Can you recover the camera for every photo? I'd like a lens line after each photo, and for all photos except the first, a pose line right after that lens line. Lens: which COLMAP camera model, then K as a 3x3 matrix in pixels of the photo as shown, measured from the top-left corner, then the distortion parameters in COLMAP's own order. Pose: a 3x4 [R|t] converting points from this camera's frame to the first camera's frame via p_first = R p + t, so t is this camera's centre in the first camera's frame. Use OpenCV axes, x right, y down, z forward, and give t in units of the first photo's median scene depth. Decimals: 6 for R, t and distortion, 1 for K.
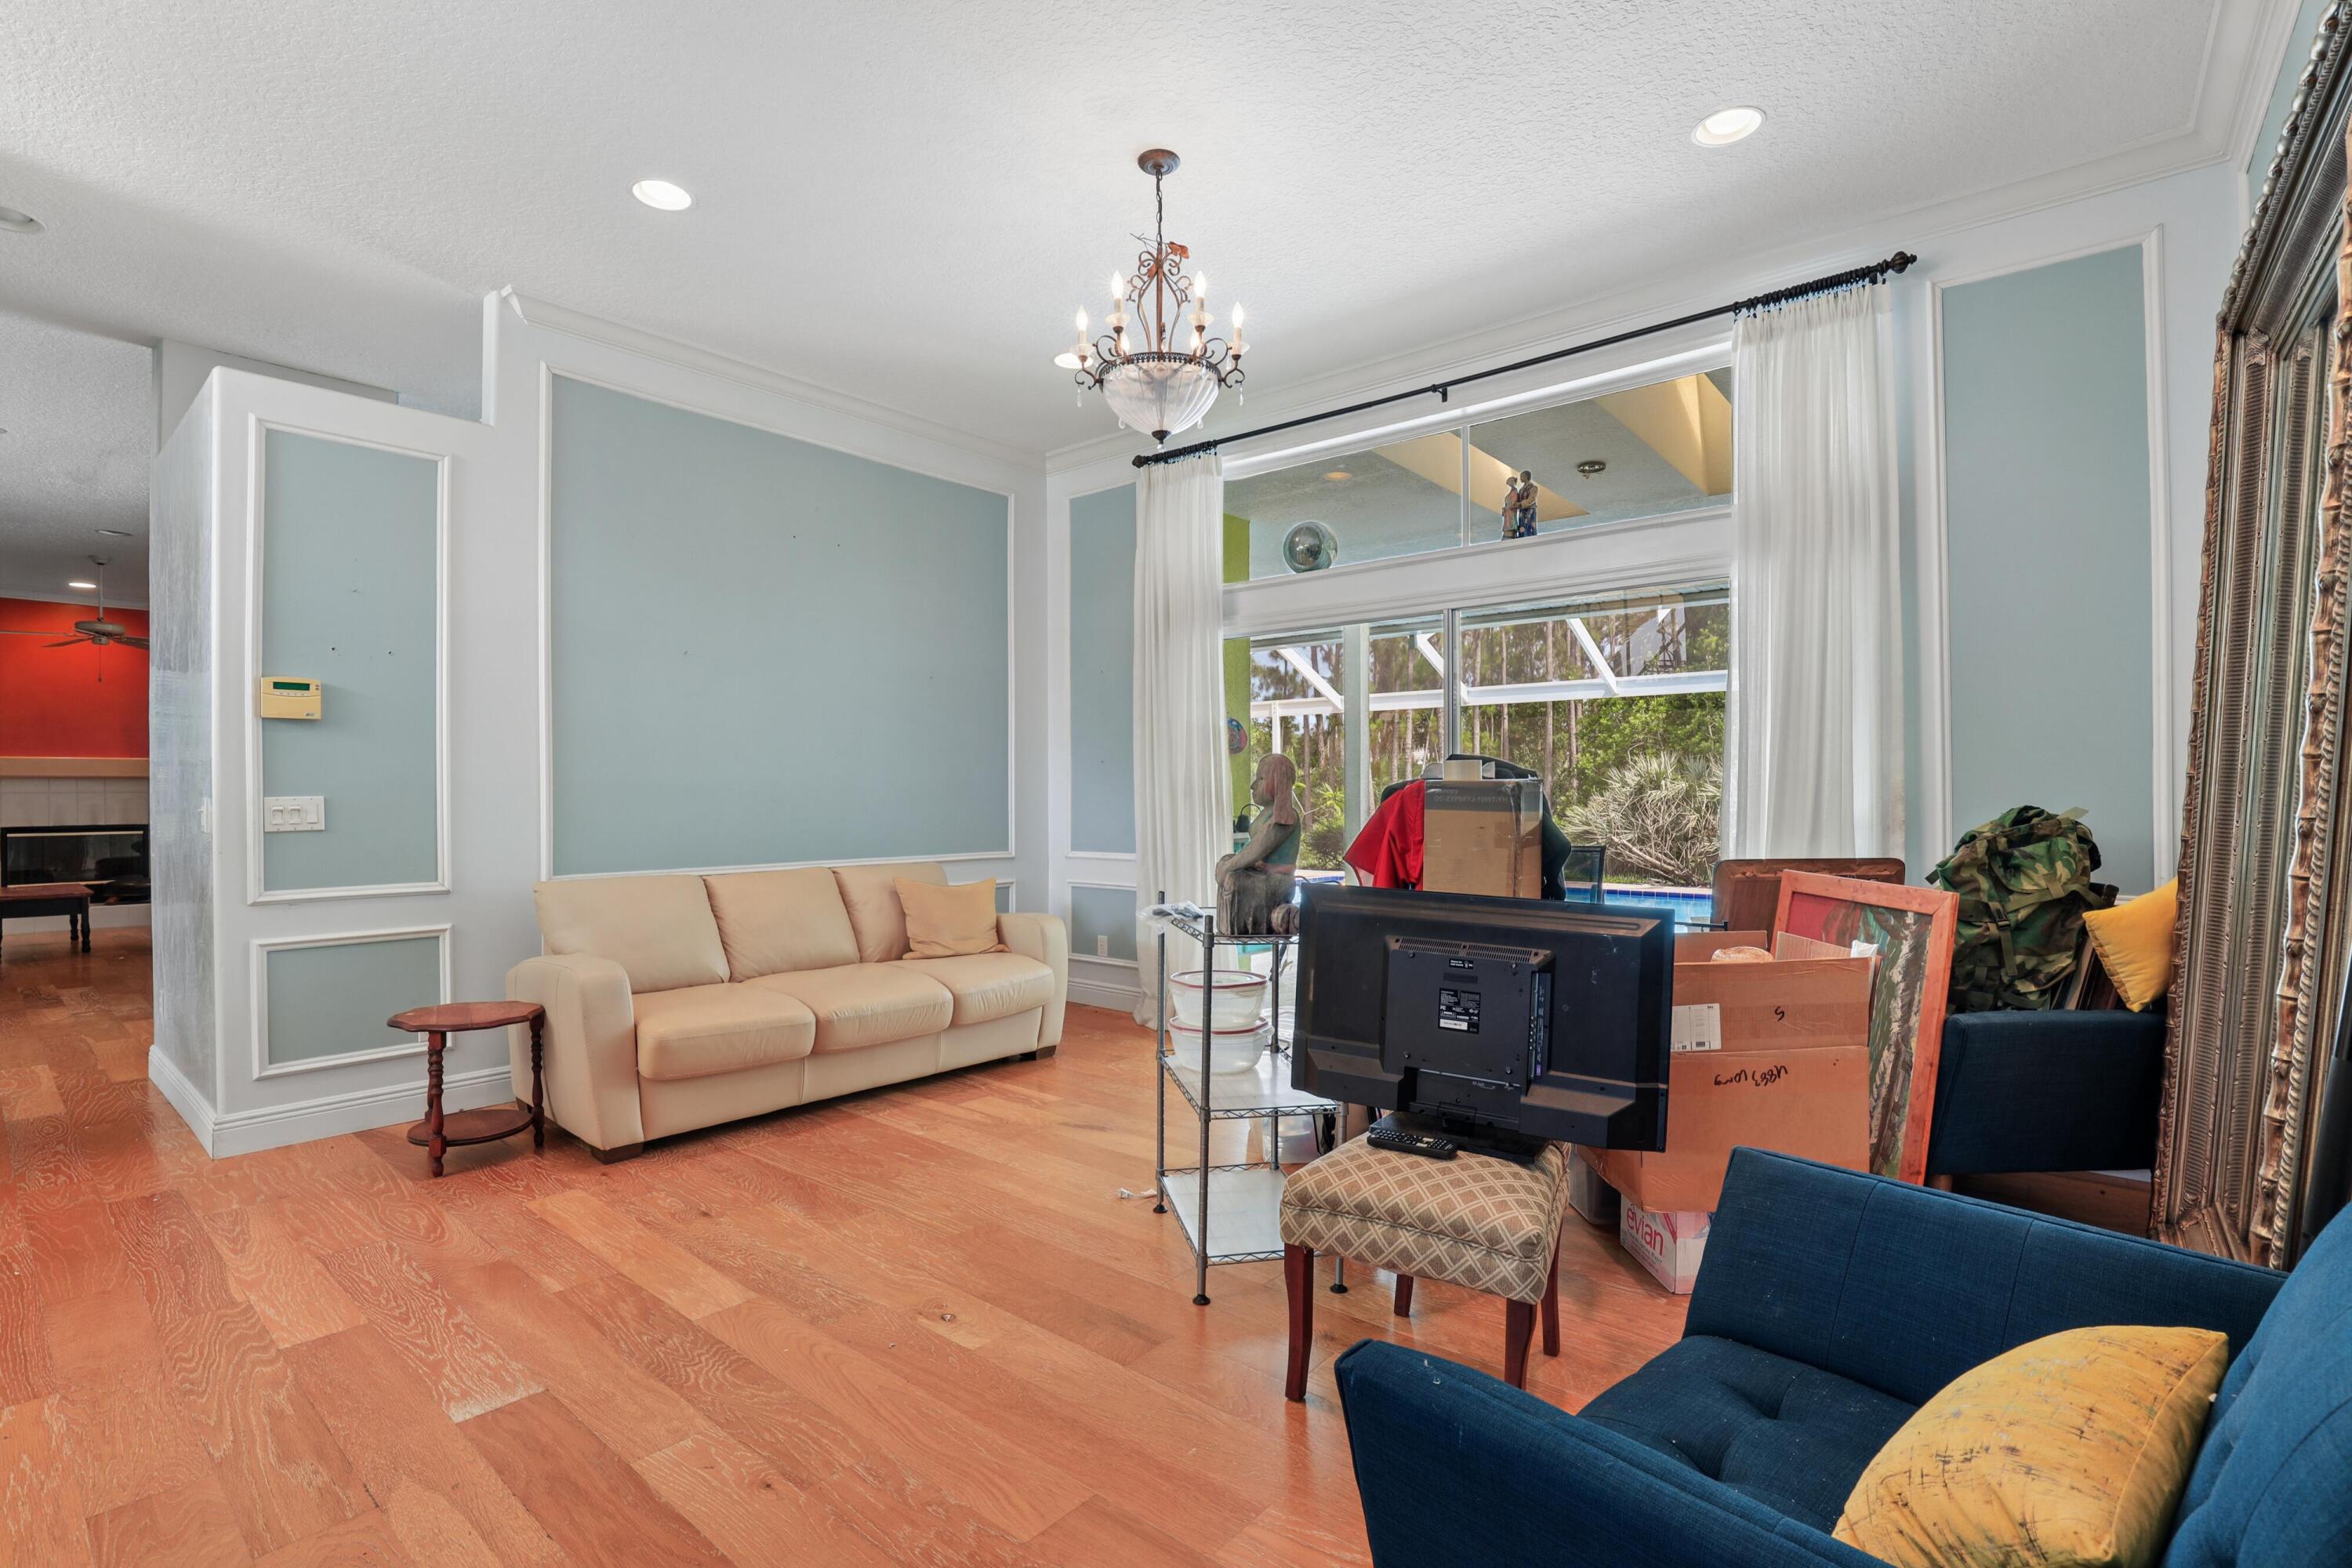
lens RADIAL K [[1073.4, 0, 1176.0], [0, 1073.4, 784.0], [0, 0, 1]] dist [-0.023764, -0.000016]
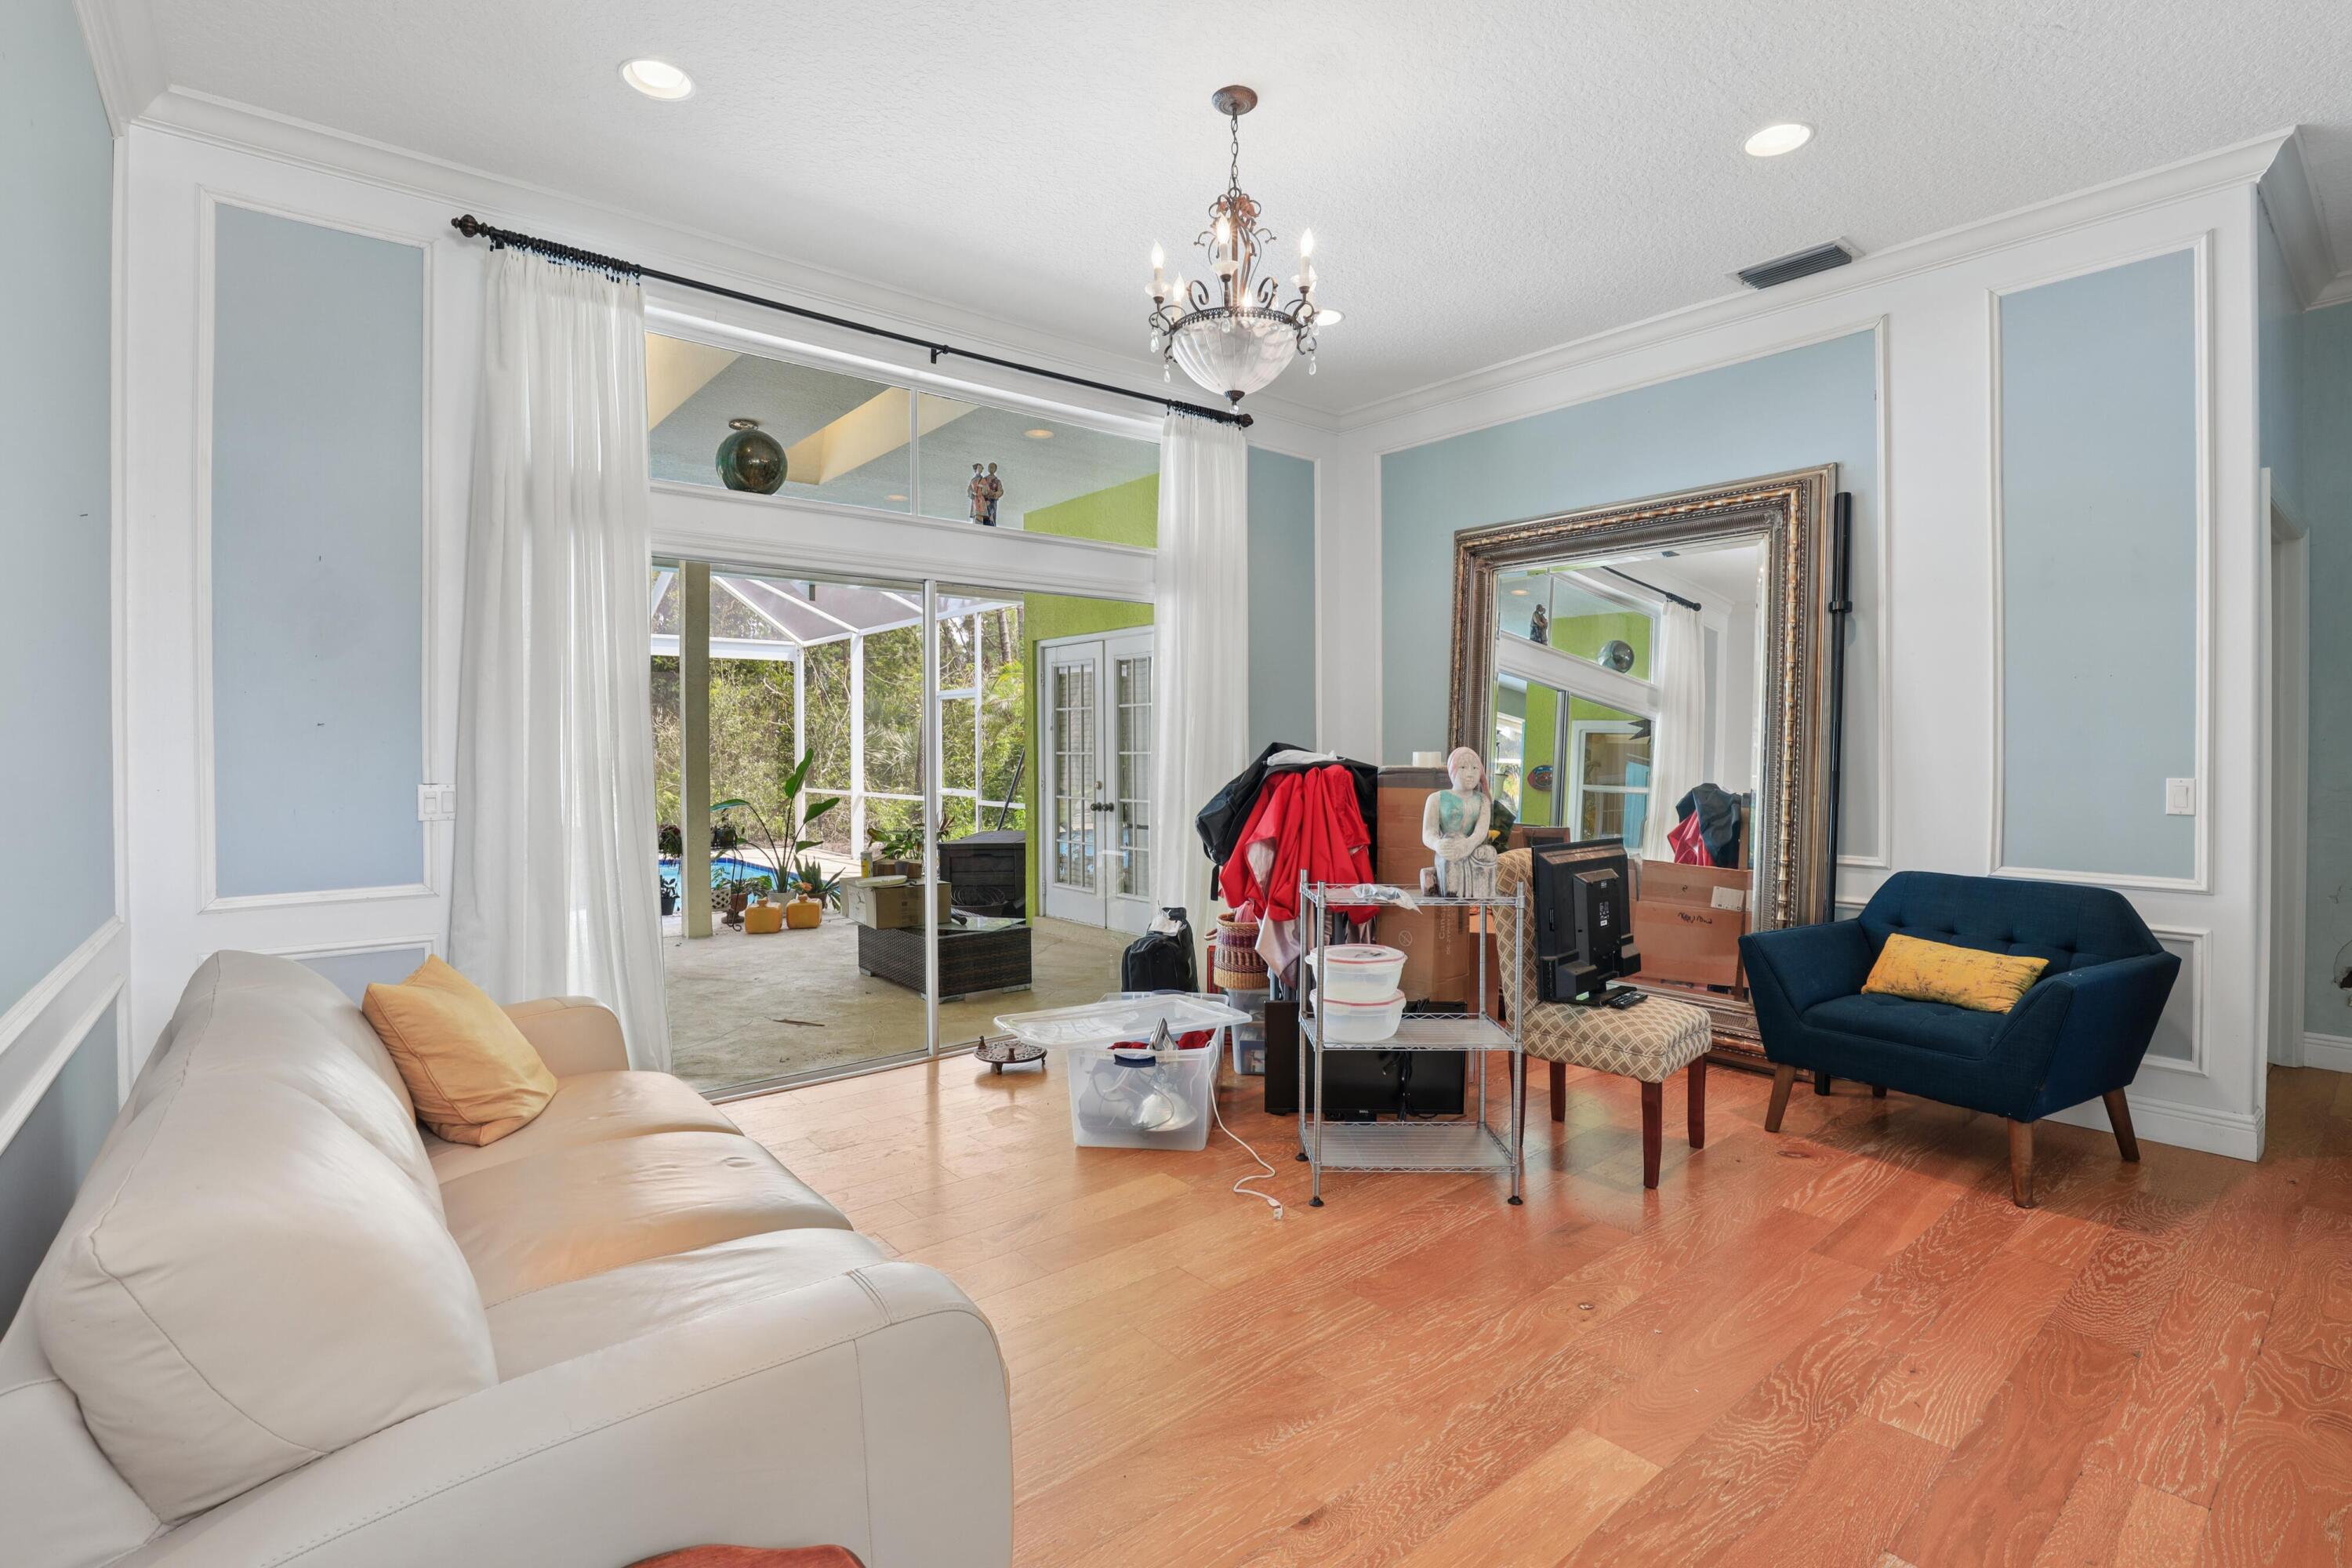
lens RADIAL K [[1072.5, 0, 1173.4], [0, 1072.5, 744.5], [0, 0, 1]] dist [-0.024260, -0.000081]
pose [[0.189946, 0.002516, 0.981791, -0.935592], [-0.002966, 0.999994, -0.001989, -0.020660], [-0.981790, -0.002535, 0.189952, 0.875290]]
